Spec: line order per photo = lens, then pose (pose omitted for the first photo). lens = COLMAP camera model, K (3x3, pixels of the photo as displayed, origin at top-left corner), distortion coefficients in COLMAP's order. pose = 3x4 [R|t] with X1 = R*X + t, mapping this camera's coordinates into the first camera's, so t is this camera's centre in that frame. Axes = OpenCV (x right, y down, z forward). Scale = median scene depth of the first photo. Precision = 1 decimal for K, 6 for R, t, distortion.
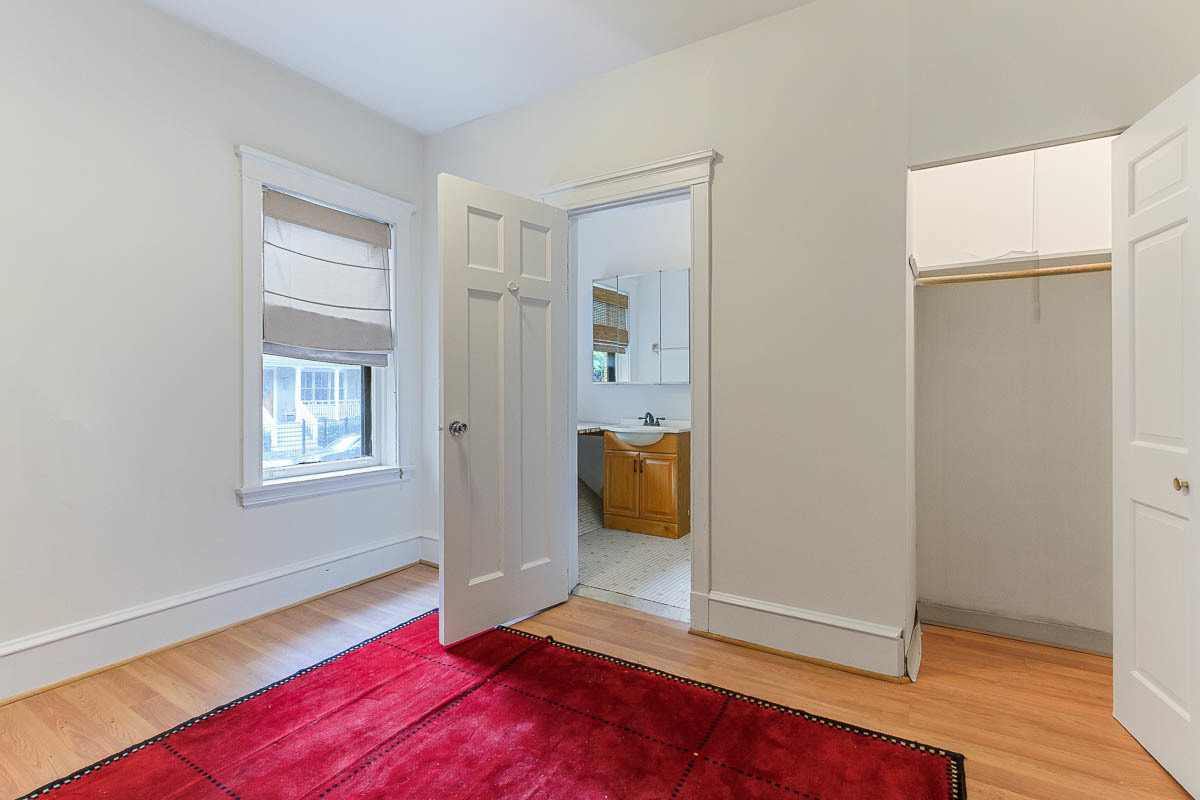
lens RADIAL K [[566.2, 0, 598.5], [0, 566.2, 390.2], [0, 0, 1]] dist [0.010481, -0.000093]
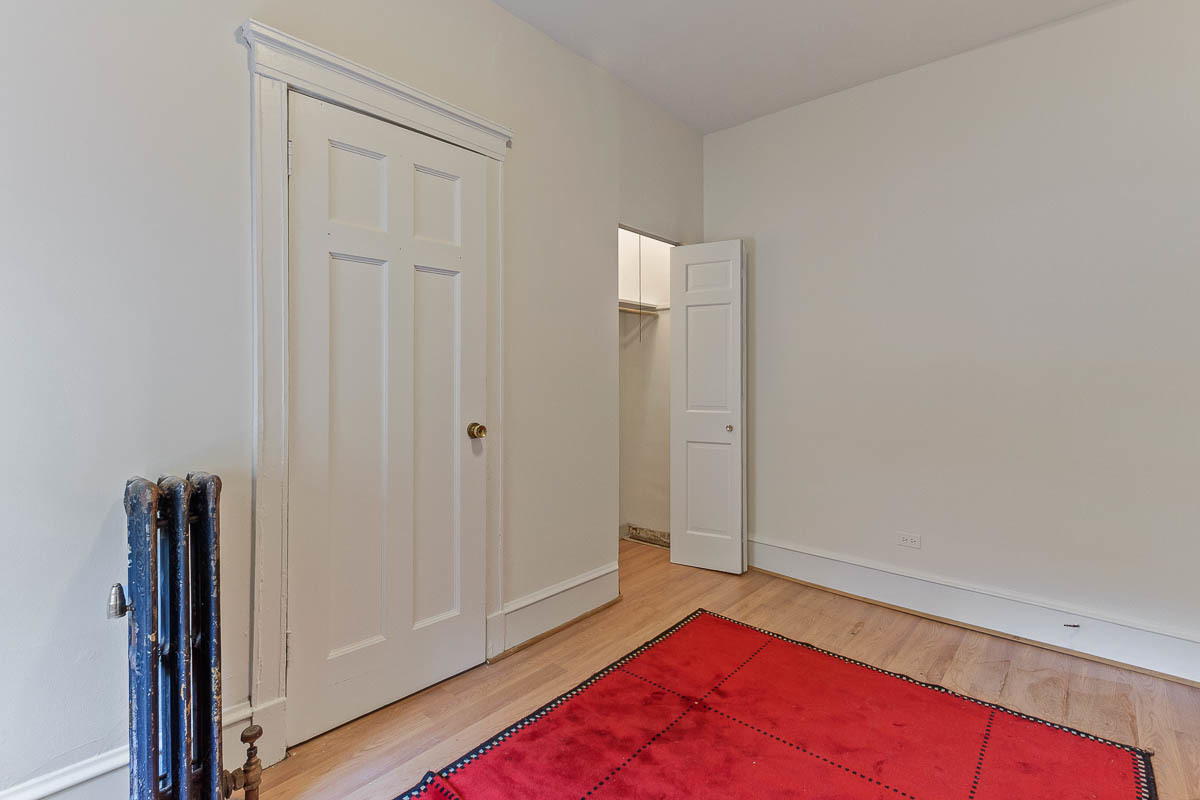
lens RADIAL K [[566.2, 0, 600.5], [0, 566.2, 387.8], [0, 0, 1]] dist [0.010481, -0.000093]
pose [[0.160995, -0.014554, 0.986848, -0.825340], [0.014946, 0.999813, 0.012307, -0.013348], [-0.986842, 0.012768, 0.161183, 0.831359]]
